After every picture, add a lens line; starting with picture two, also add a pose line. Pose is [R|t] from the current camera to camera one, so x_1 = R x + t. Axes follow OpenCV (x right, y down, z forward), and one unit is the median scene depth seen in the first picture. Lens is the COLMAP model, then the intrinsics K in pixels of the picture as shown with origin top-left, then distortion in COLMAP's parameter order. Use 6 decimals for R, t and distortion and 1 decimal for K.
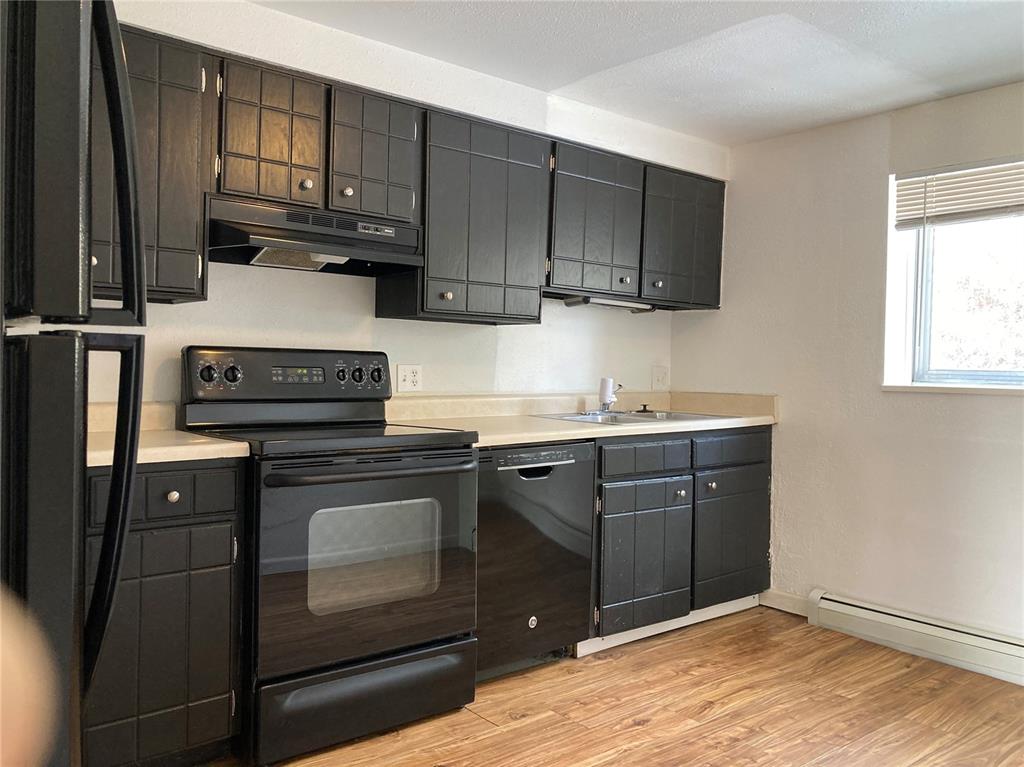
lens RADIAL K [[832.3, 0, 505.8], [0, 832.3, 374.4], [0, 0, 1]] dist [0.011071, 0.001489]
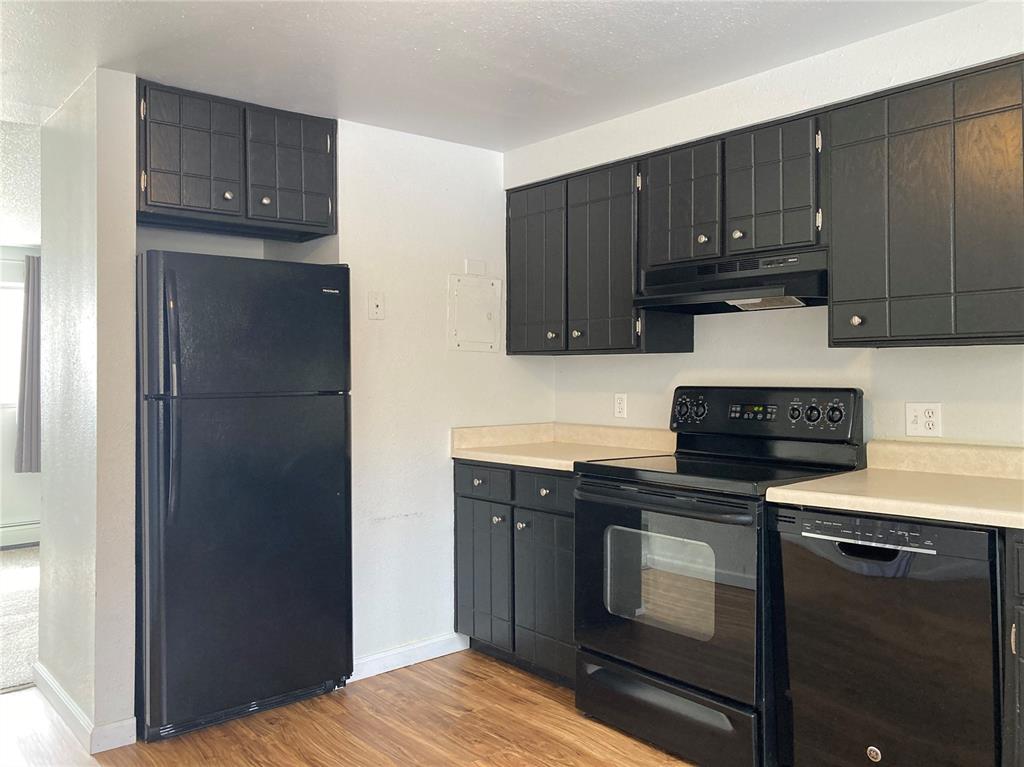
lens RADIAL K [[832.3, 0, 505.8], [0, 832.3, 387.0], [0, 0, 1]] dist [0.011071, 0.001489]
pose [[0.000207, -0.000355, -1.000000, 0.782698], [-0.002023, 0.999998, -0.000356, -0.029356], [0.999998, 0.002023, 0.000206, 0.677460]]
